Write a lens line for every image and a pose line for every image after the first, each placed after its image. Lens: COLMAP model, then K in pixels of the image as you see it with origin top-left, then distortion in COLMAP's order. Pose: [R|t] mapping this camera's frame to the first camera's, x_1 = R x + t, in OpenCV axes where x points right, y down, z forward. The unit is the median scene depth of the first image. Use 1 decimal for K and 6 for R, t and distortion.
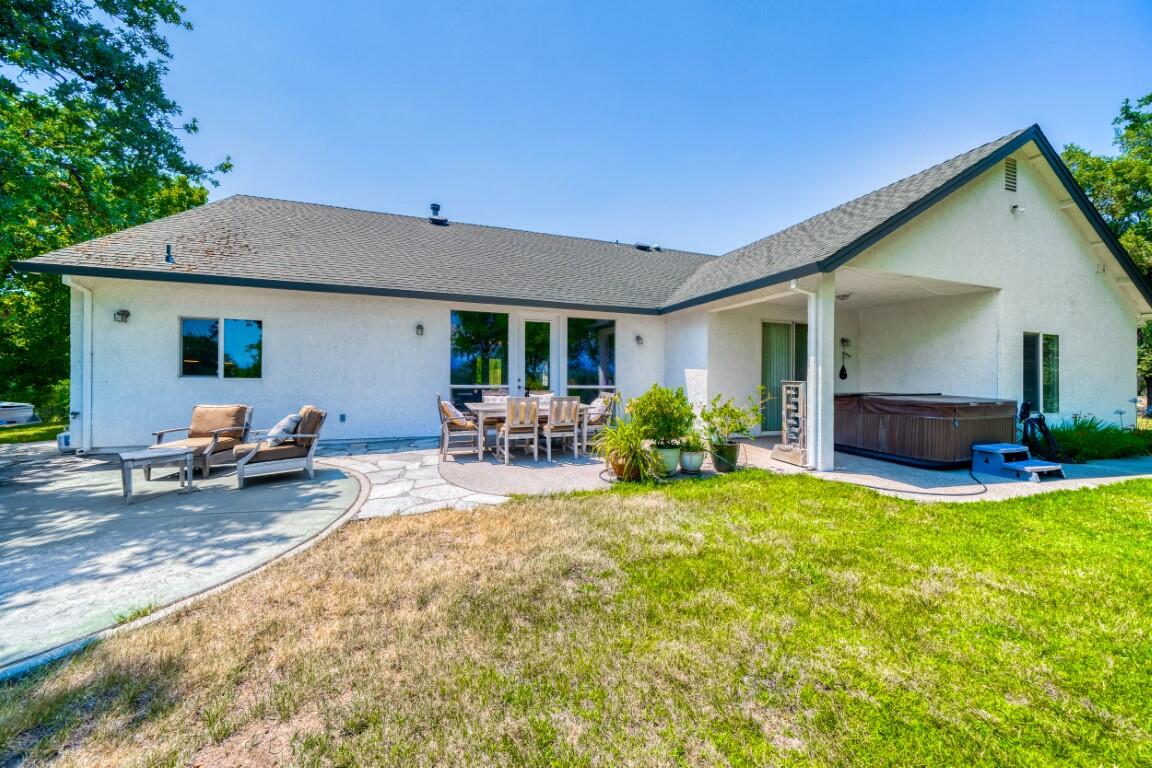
lens RADIAL K [[391.0, 0, 568.1], [0, 391.0, 375.0], [0, 0, 1]] dist [-0.006180, 0.000575]
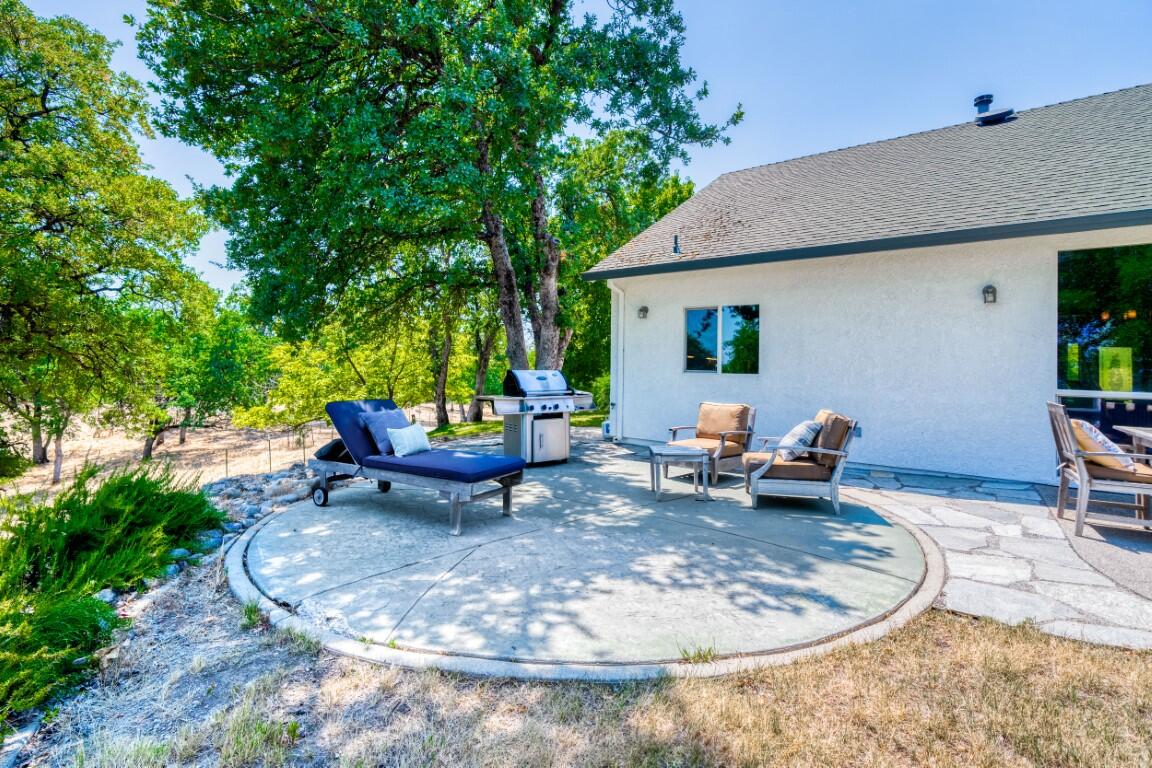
lens RADIAL K [[502.6, 0, 573.2], [0, 502.6, 381.2], [0, 0, 1]] dist [-0.004532, -0.000654]
pose [[0.581155, 0.014191, -0.813669, -0.212737], [-0.013369, 0.999880, 0.007890, 0.027478], [0.813683, 0.006293, 0.581275, 0.096431]]
